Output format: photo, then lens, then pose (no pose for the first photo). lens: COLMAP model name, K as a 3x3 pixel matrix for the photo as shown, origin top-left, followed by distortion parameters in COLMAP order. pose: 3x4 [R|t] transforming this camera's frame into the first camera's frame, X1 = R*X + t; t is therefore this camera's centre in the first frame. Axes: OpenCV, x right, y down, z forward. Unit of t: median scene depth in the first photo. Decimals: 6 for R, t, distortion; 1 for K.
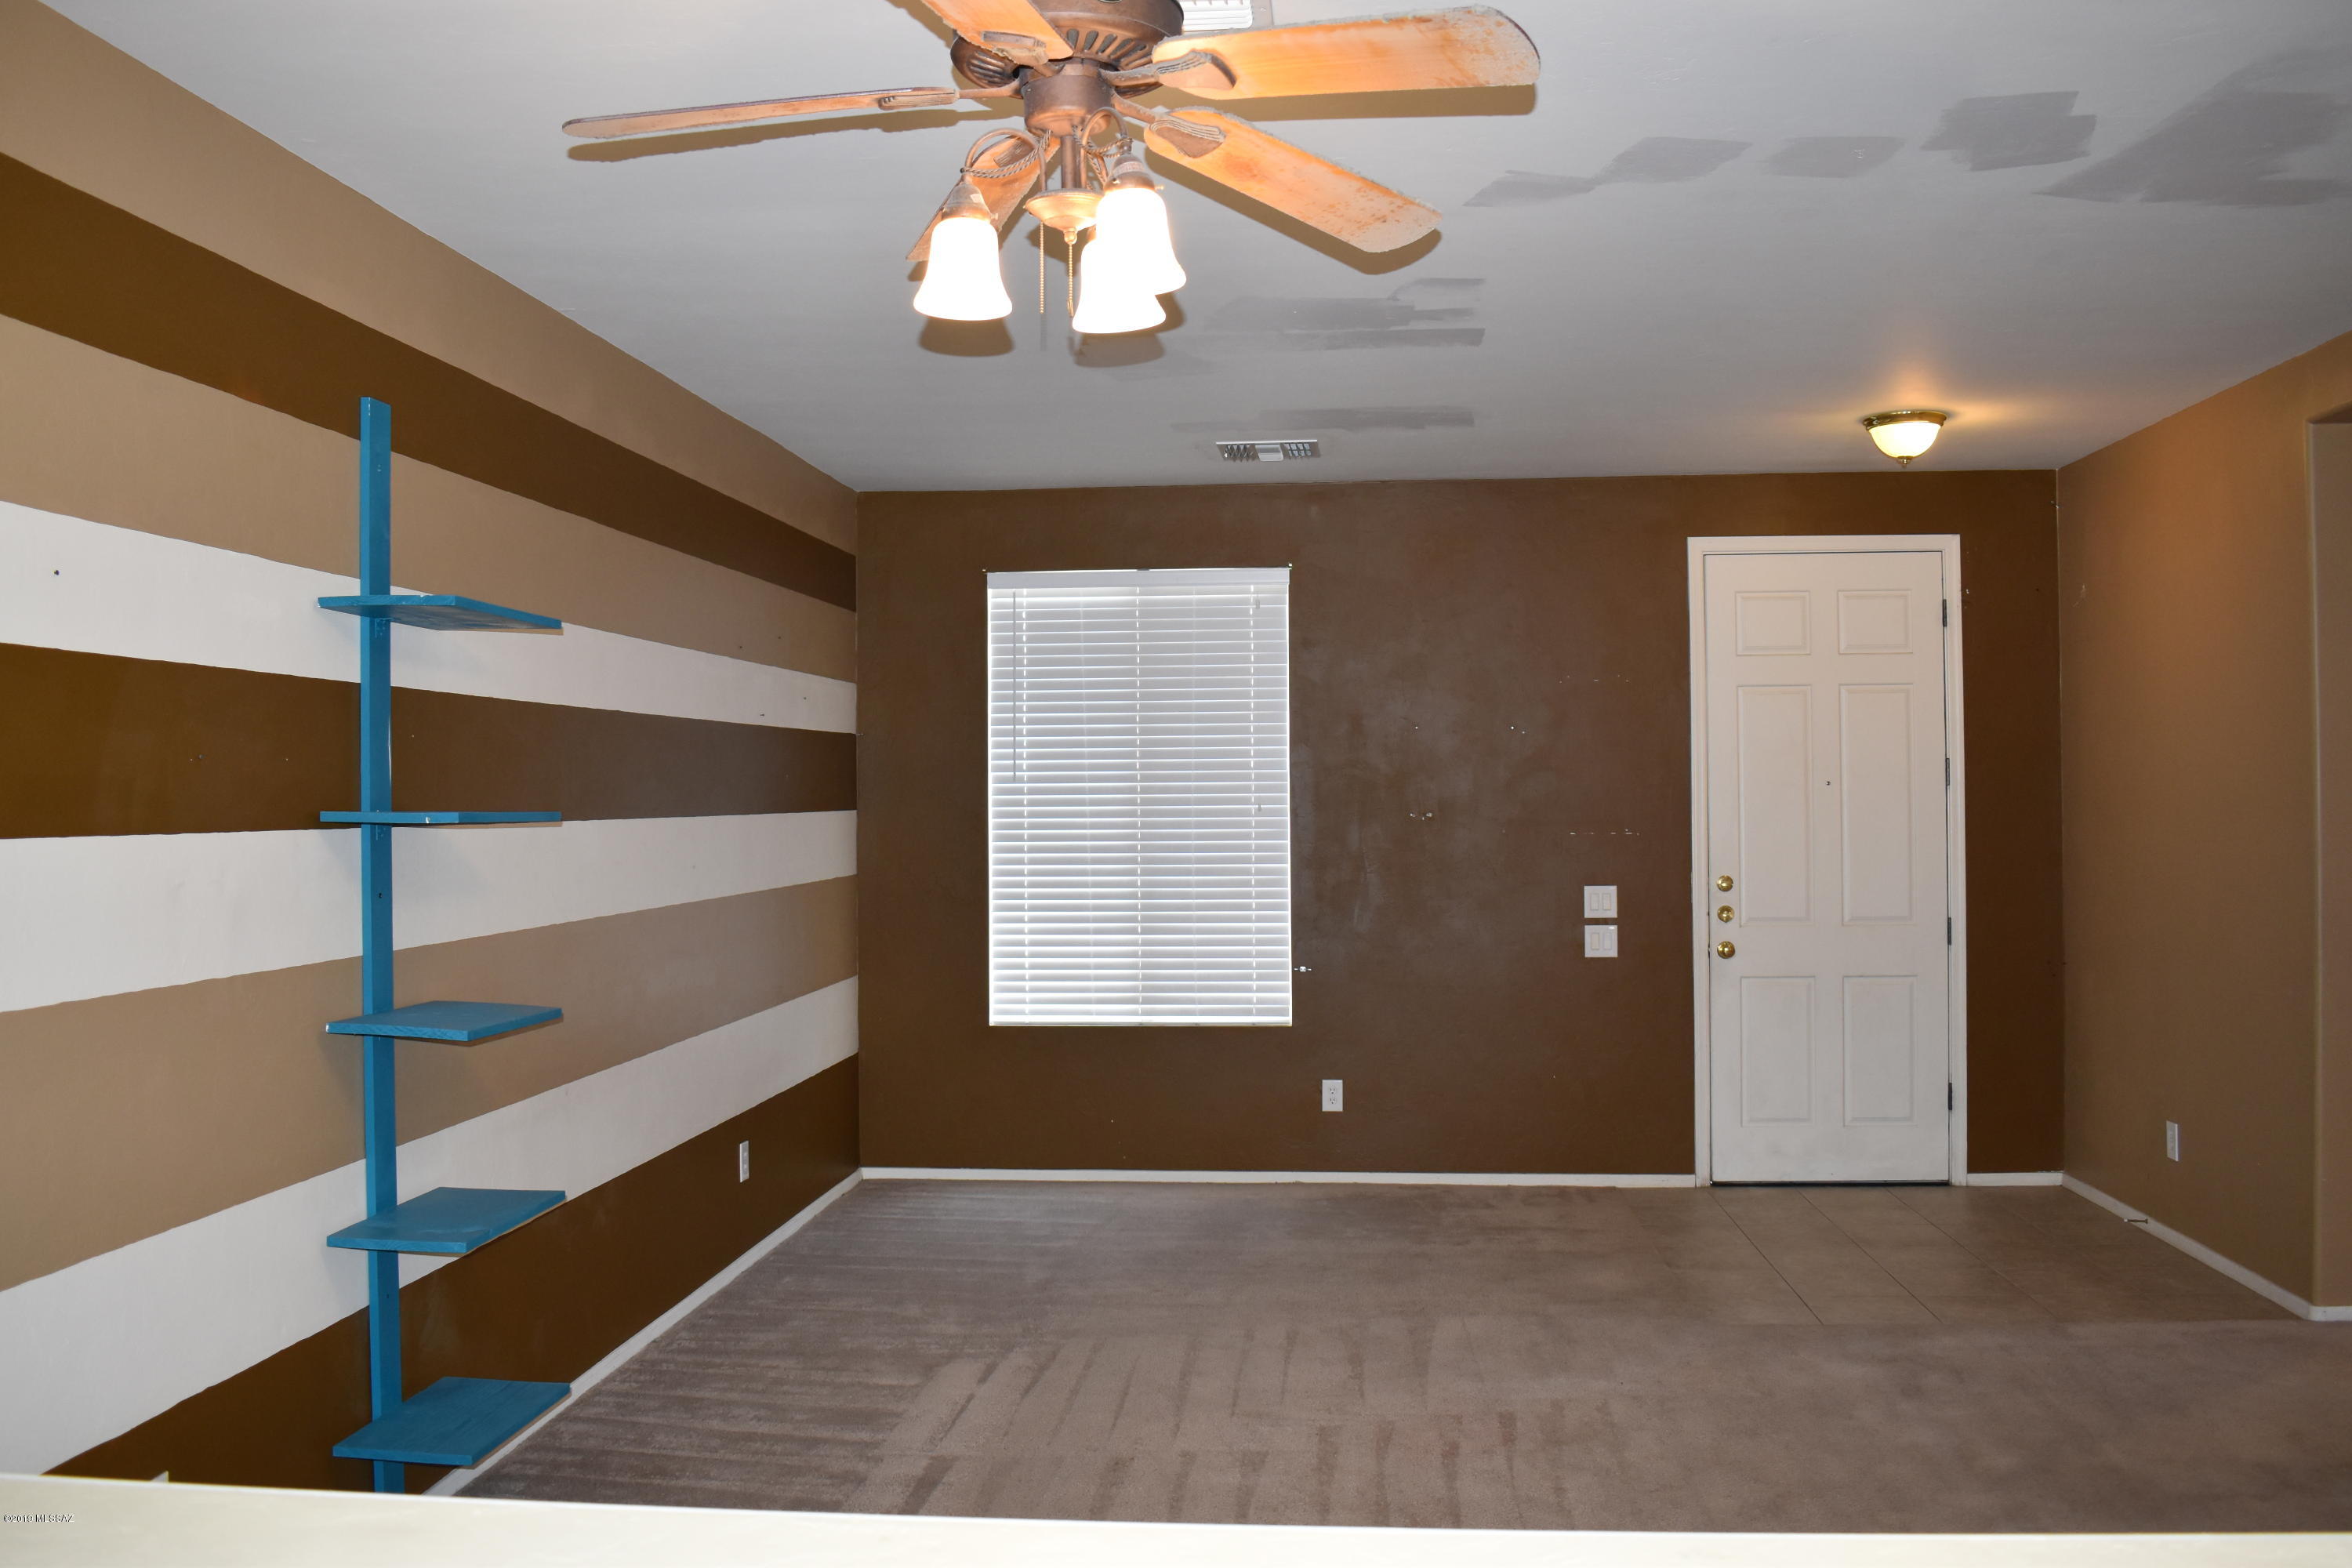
lens RADIAL K [[2006.1, 0, 1176.0], [0, 2006.1, 784.0], [0, 0, 1]] dist [-0.082414, 0.018542]
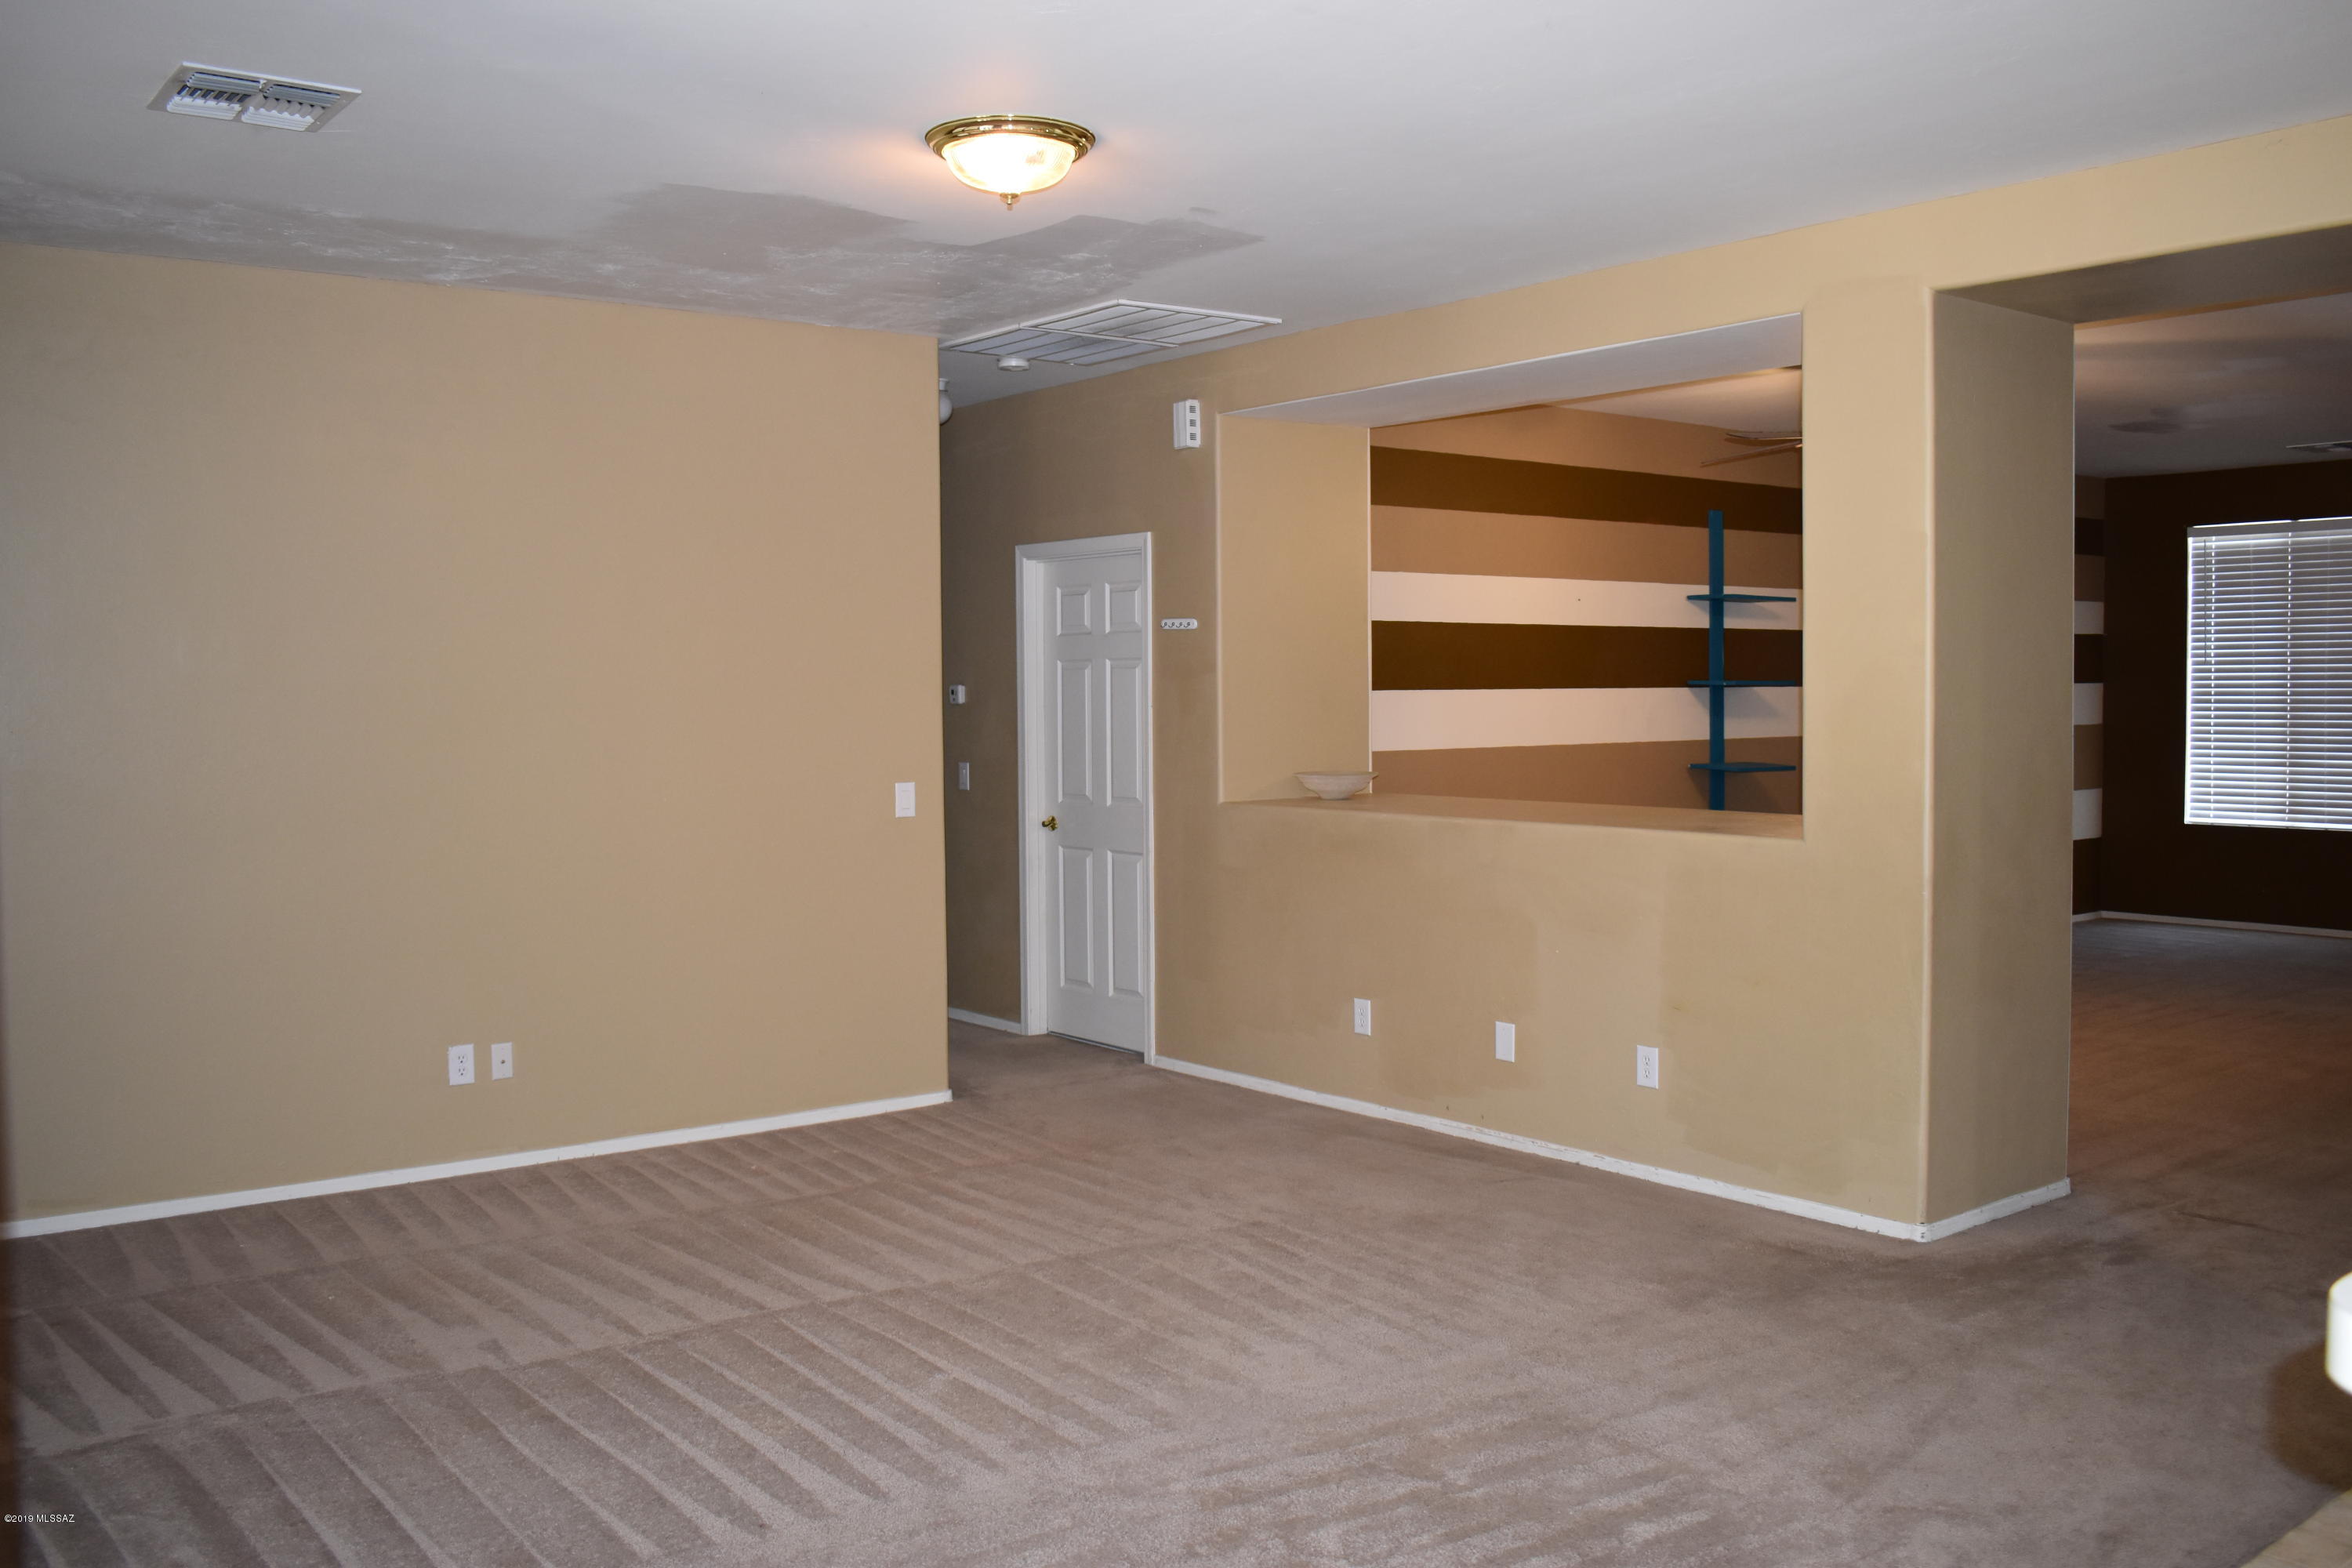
lens RADIAL K [[2006.1, 0, 1176.0], [0, 2006.1, 784.0], [0, 0, 1]] dist [-0.082414, 0.018542]
pose [[0.686596, 0.036540, -0.726120, 0.469659], [0.009183, 0.998221, 0.058916, -0.005412], [0.726981, -0.047120, 0.685039, -0.592939]]
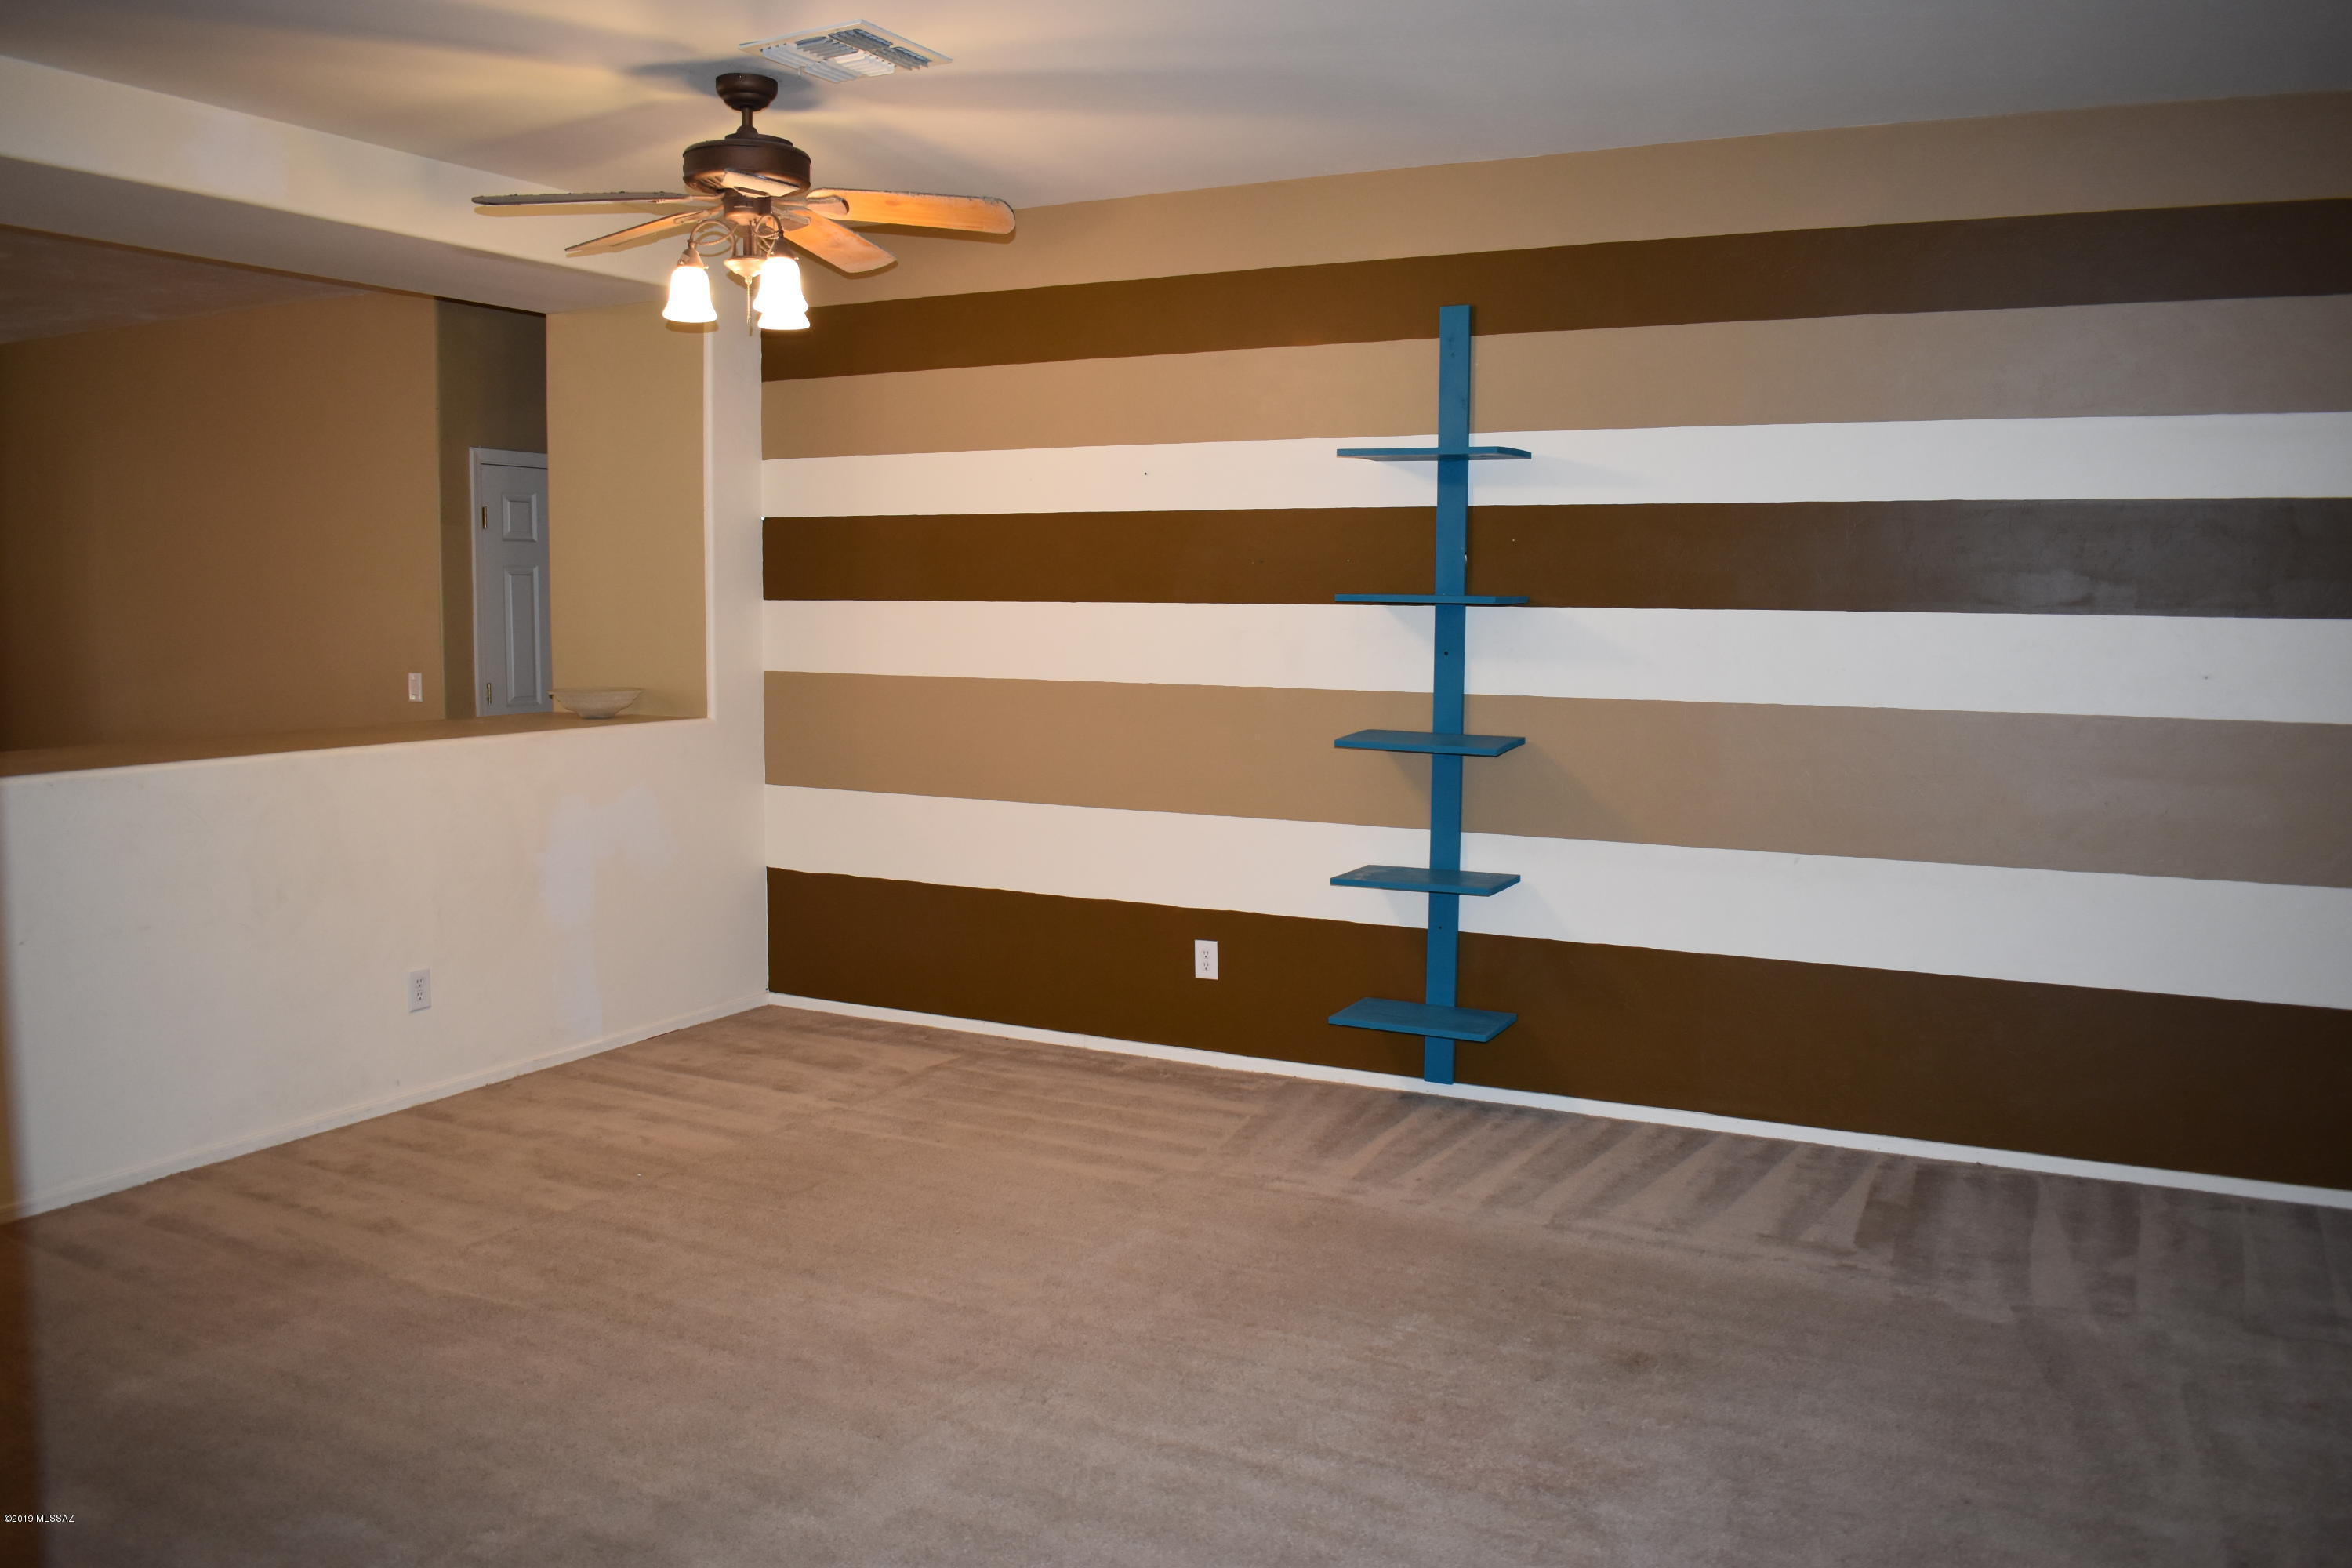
lens RADIAL K [[1849.1, 0, 1168.2], [0, 1849.1, 783.3], [0, 0, 1]] dist [-0.095037, 0.017842]
pose [[-0.360429, 0.097039, -0.927726, 0.477546], [0.001610, 0.994637, 0.103412, 0.005711], [0.932785, 0.035779, -0.358652, 0.660778]]
